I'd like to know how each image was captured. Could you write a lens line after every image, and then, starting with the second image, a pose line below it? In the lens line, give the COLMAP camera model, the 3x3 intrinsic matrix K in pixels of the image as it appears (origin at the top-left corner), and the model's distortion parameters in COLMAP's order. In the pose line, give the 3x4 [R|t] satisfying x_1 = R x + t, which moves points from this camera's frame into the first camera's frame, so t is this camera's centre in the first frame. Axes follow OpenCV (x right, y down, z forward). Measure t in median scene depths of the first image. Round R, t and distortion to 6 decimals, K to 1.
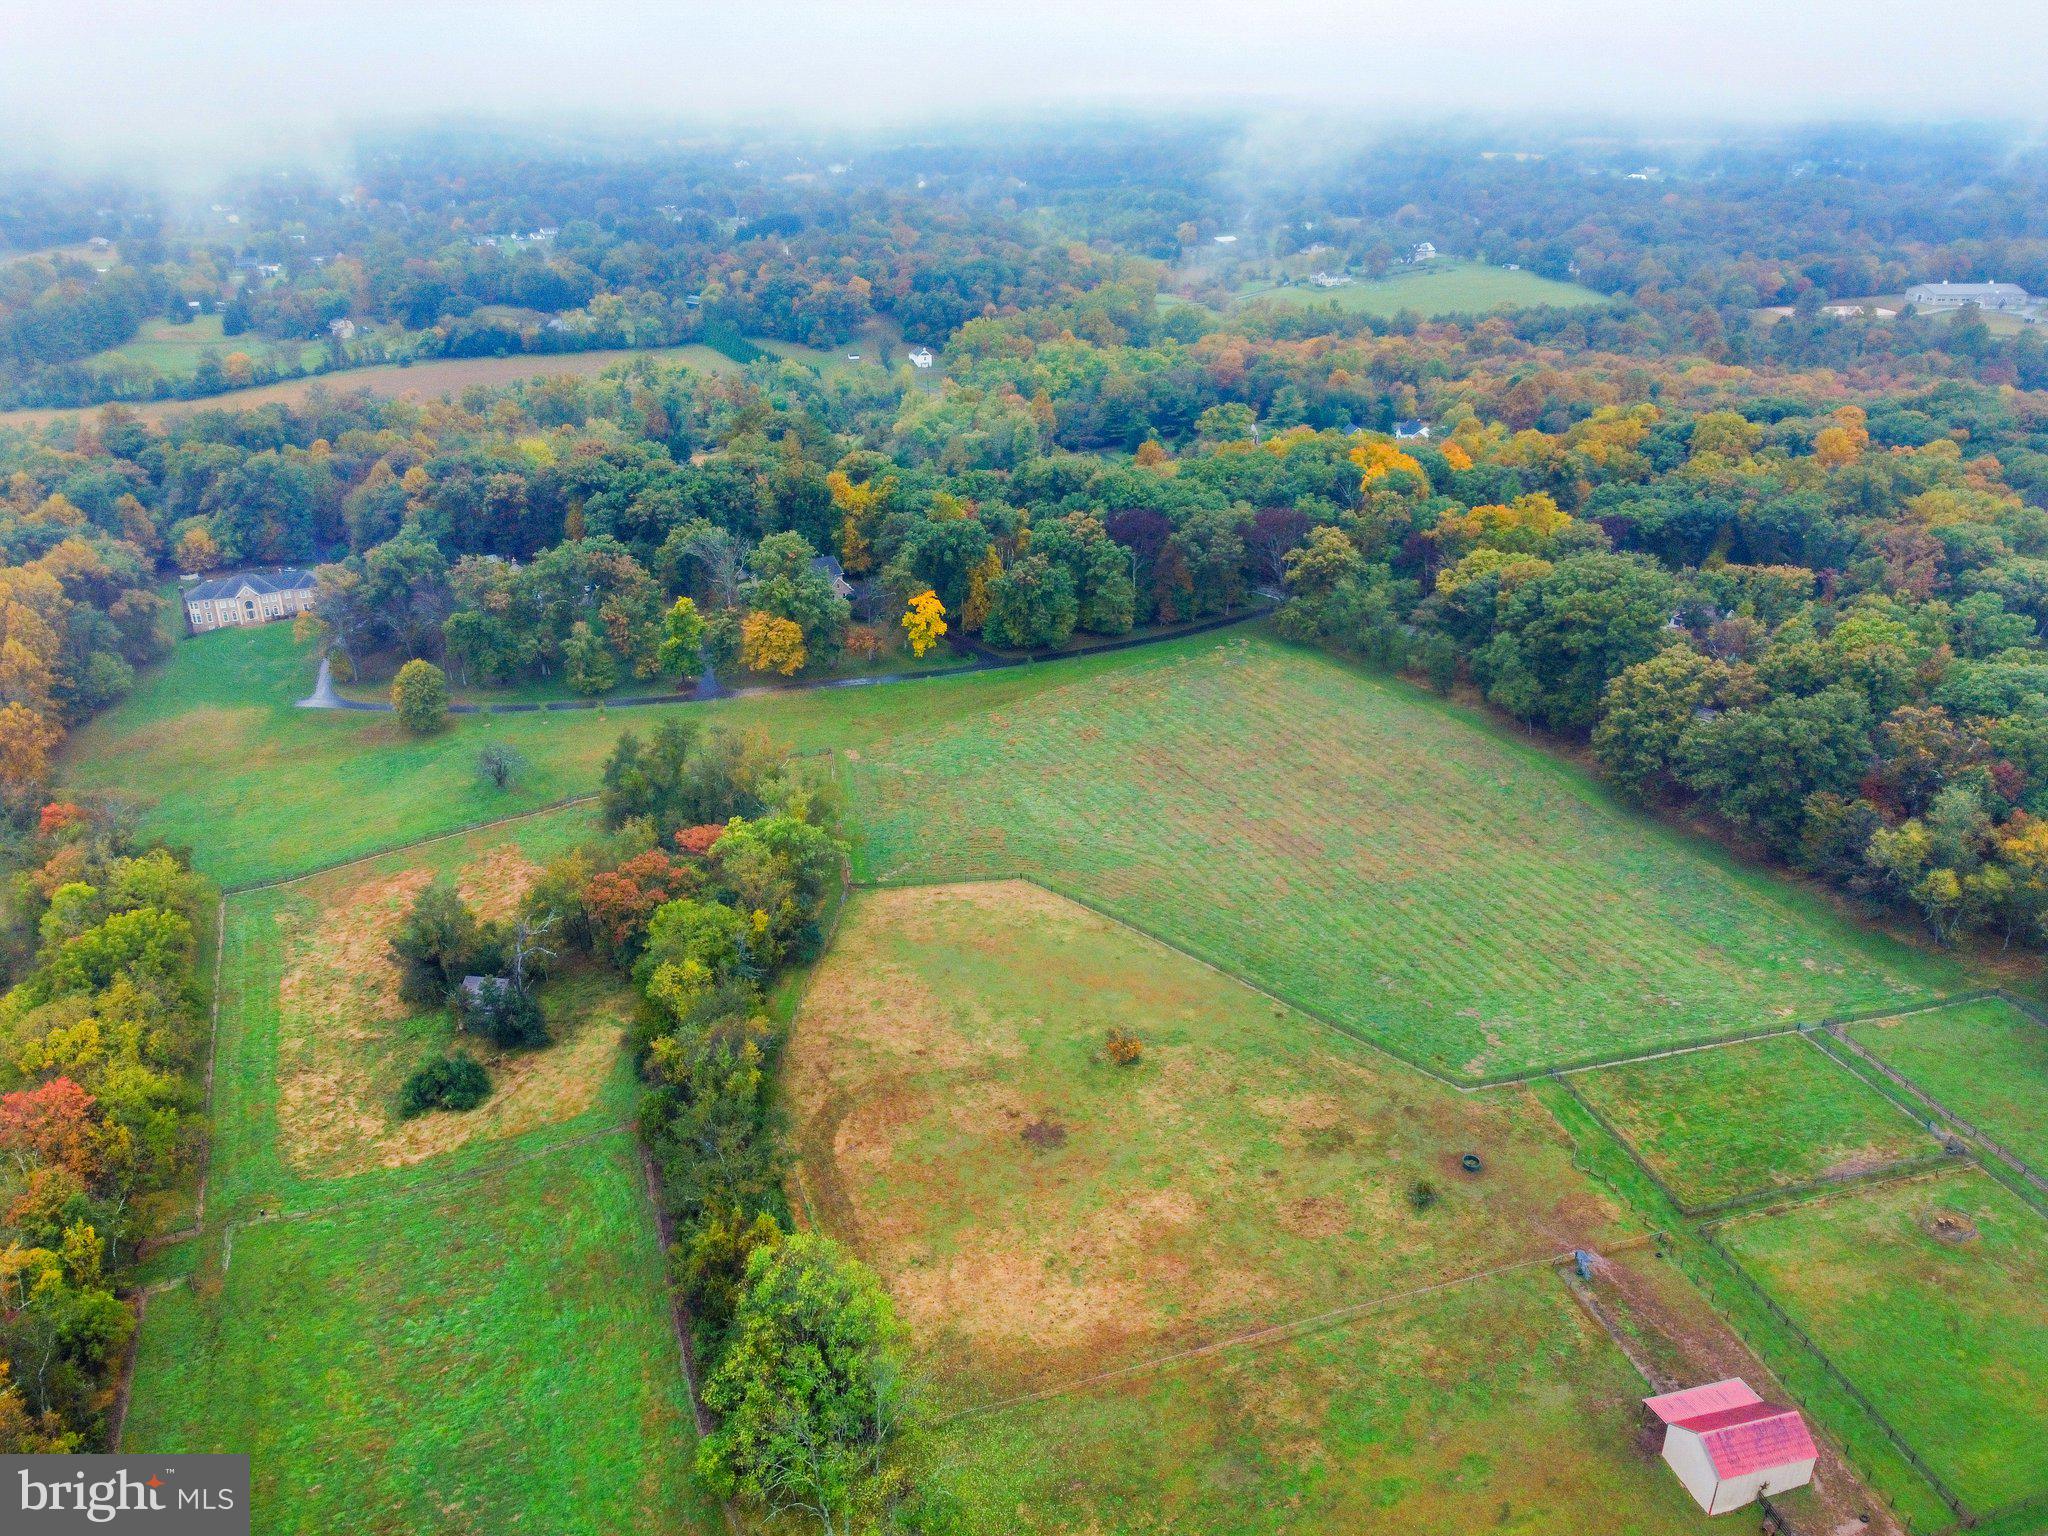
lens RADIAL K [[1554.7, 0, 1031.2], [0, 1554.7, 762.5], [0, 0, 1]] dist [-0.001826, -0.006197]
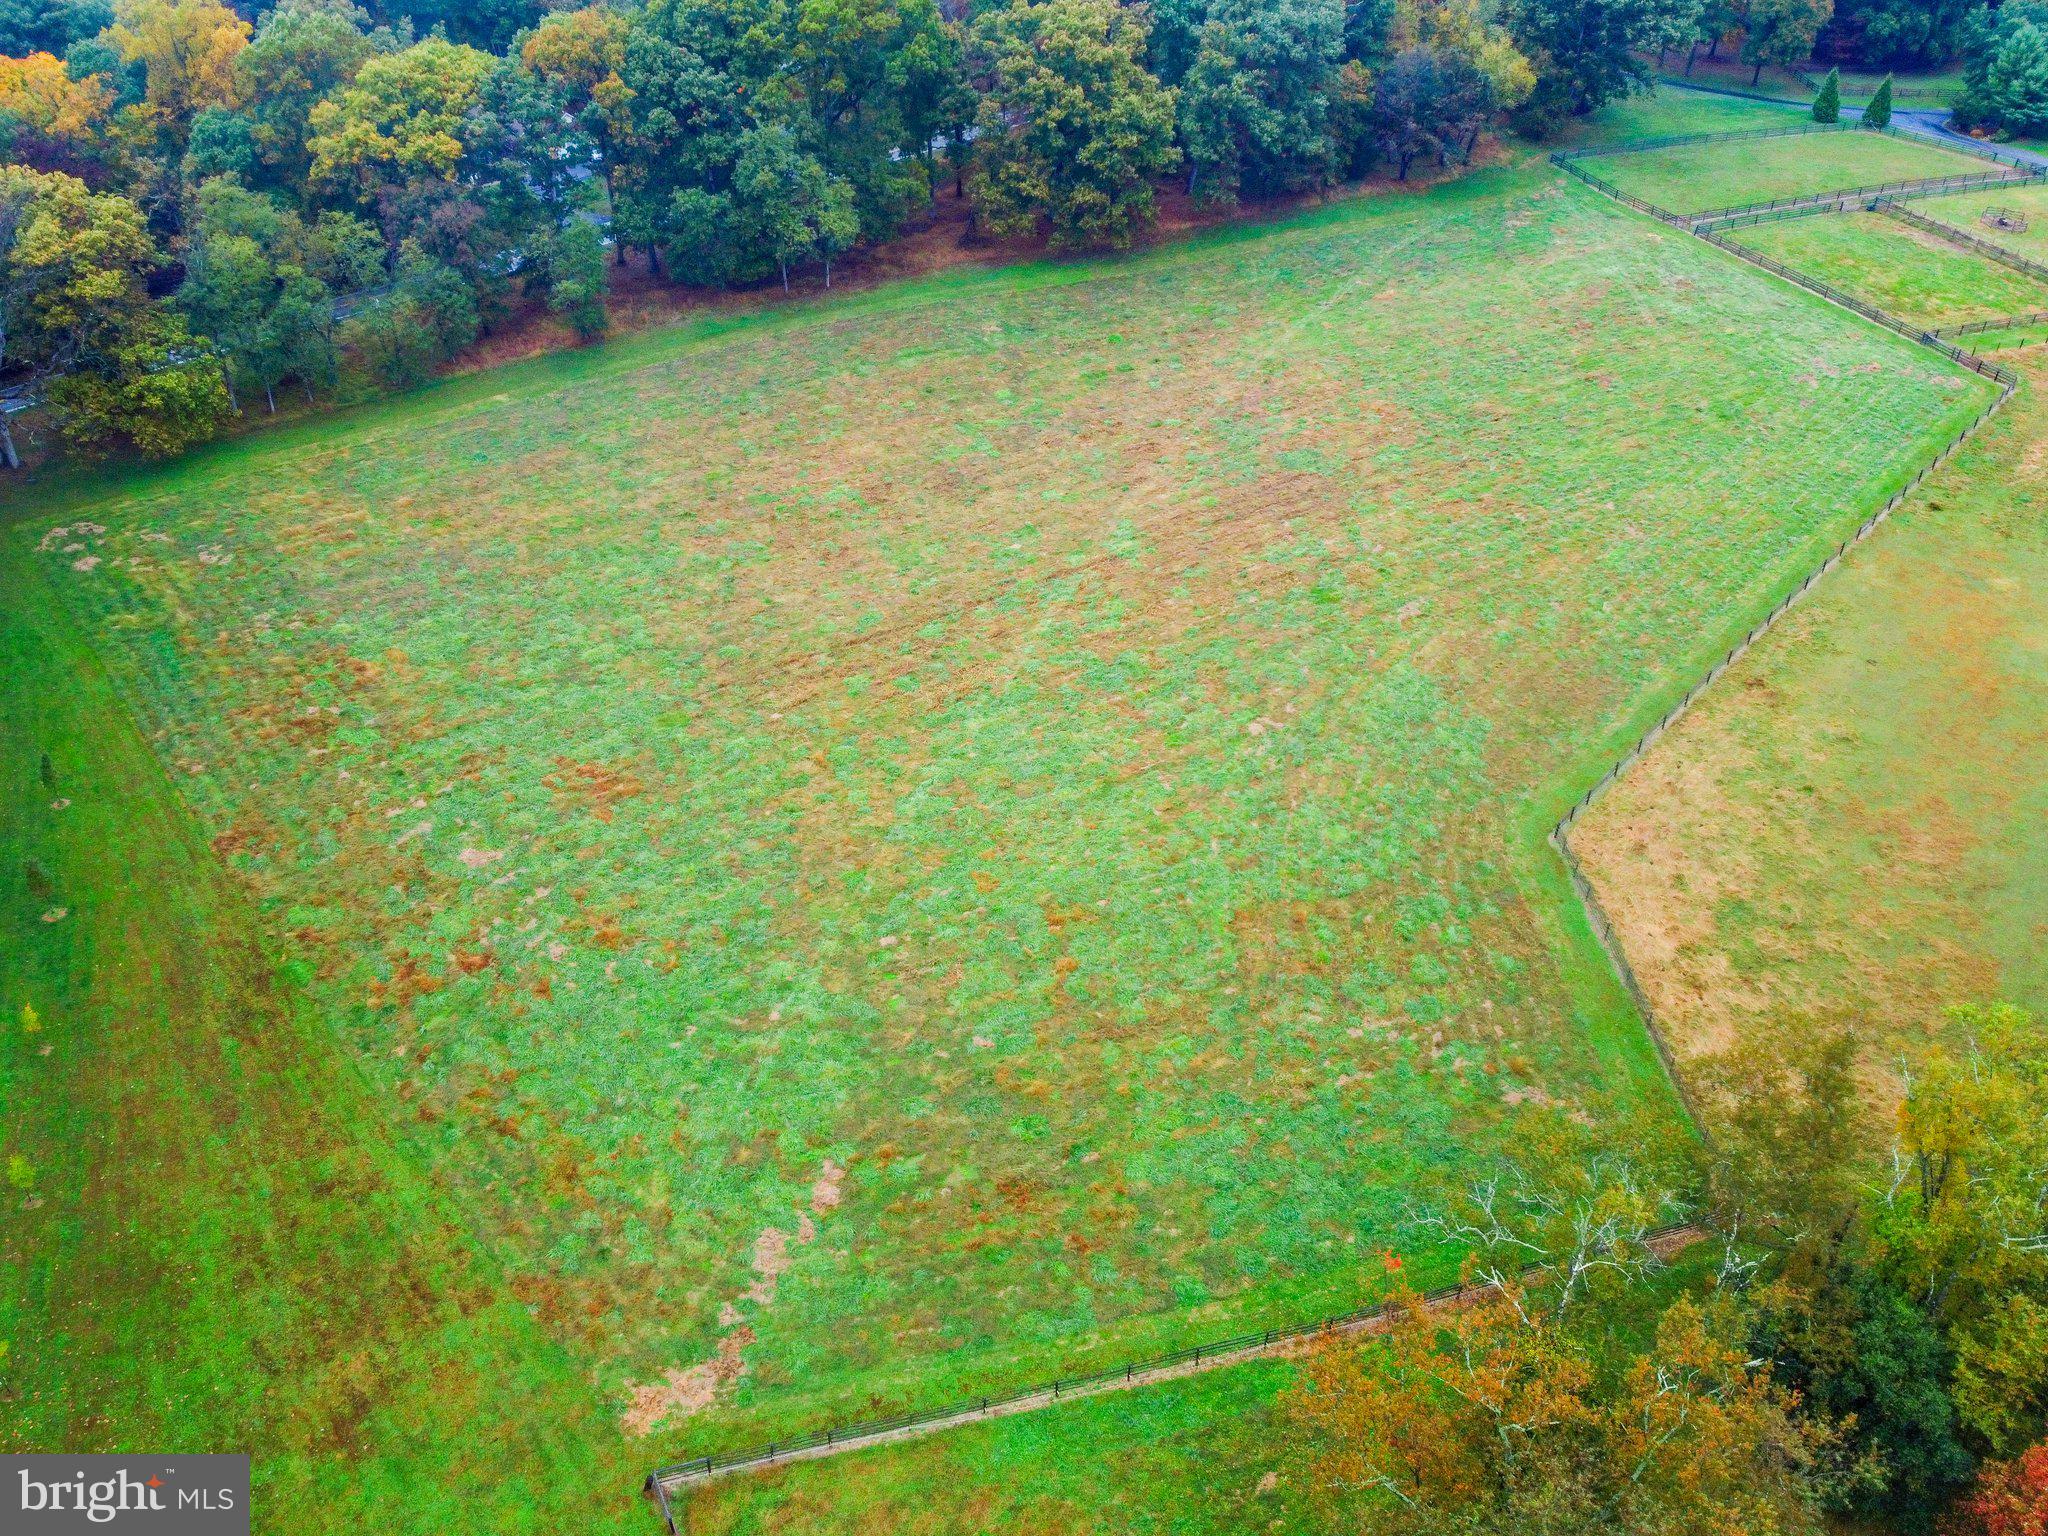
lens RADIAL K [[1554.7, 0, 1031.2], [0, 1554.7, 767.9], [0, 0, 1]] dist [-0.001826, -0.006197]
pose [[-0.118524, -0.573059, 0.810898, -0.228782], [0.392988, 0.722899, 0.568311, -0.163378], [-0.911873, 0.386031, 0.139525, 0.798696]]
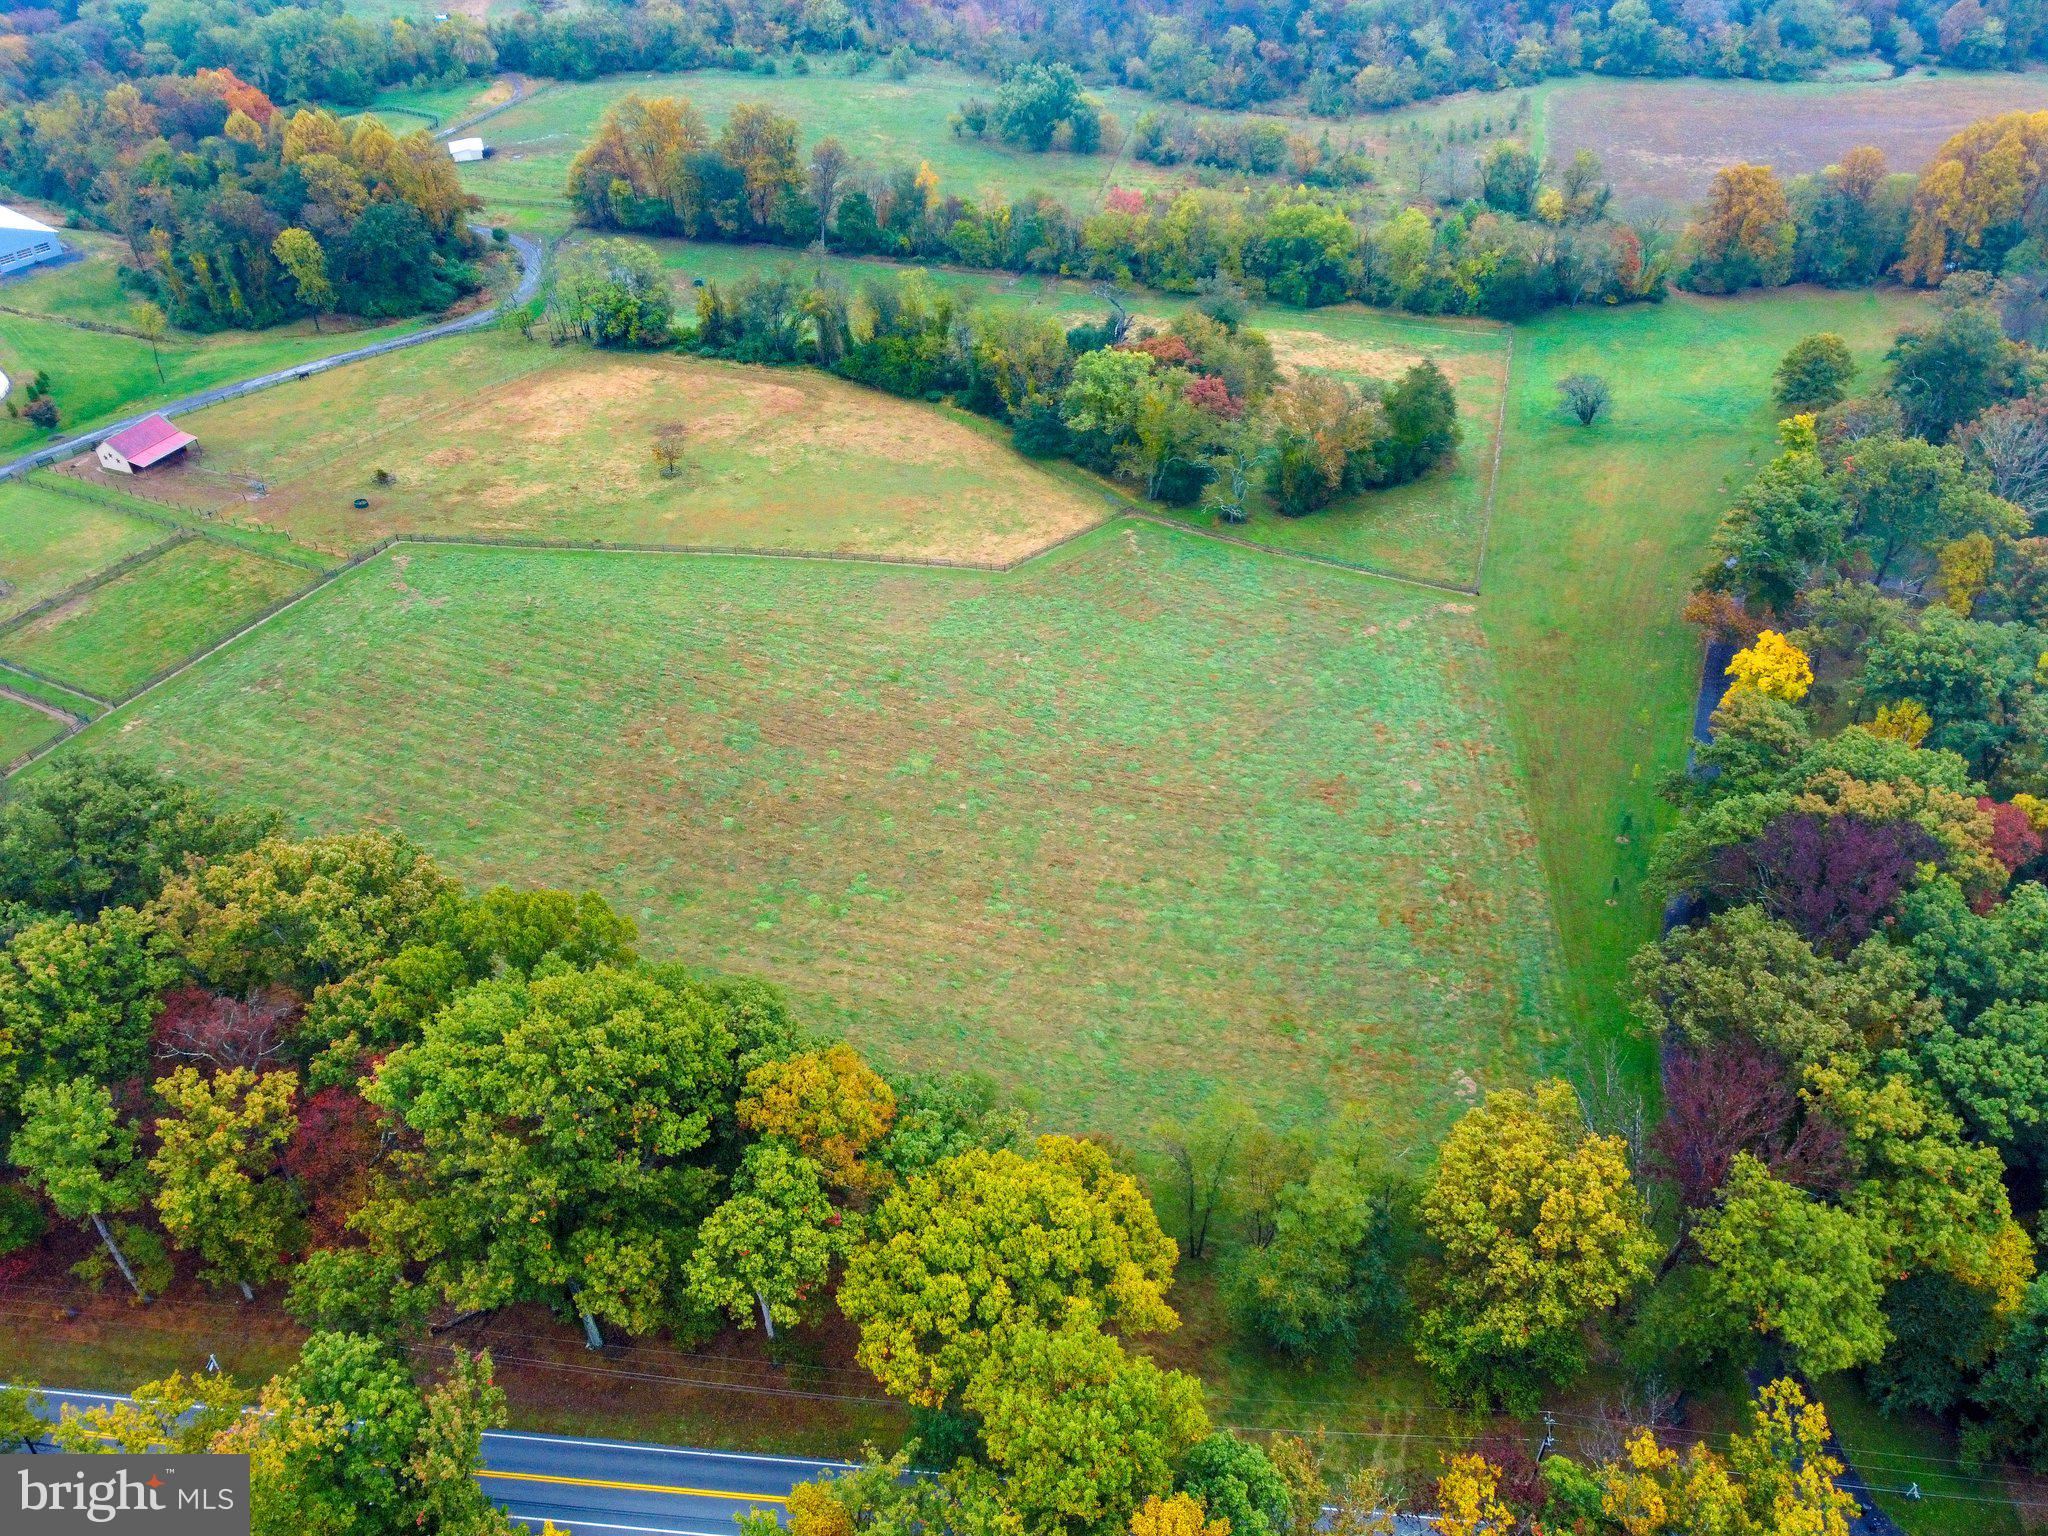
lens RADIAL K [[1554.7, 0, 1031.1], [0, 1554.7, 775.4], [0, 0, 1]] dist [-0.001826, -0.006197]
pose [[-0.642434, 0.497014, -0.583315, 0.417719], [-0.287595, 0.549172, 0.784665, -0.418879], [0.710329, 0.671854, -0.209868, 0.958763]]
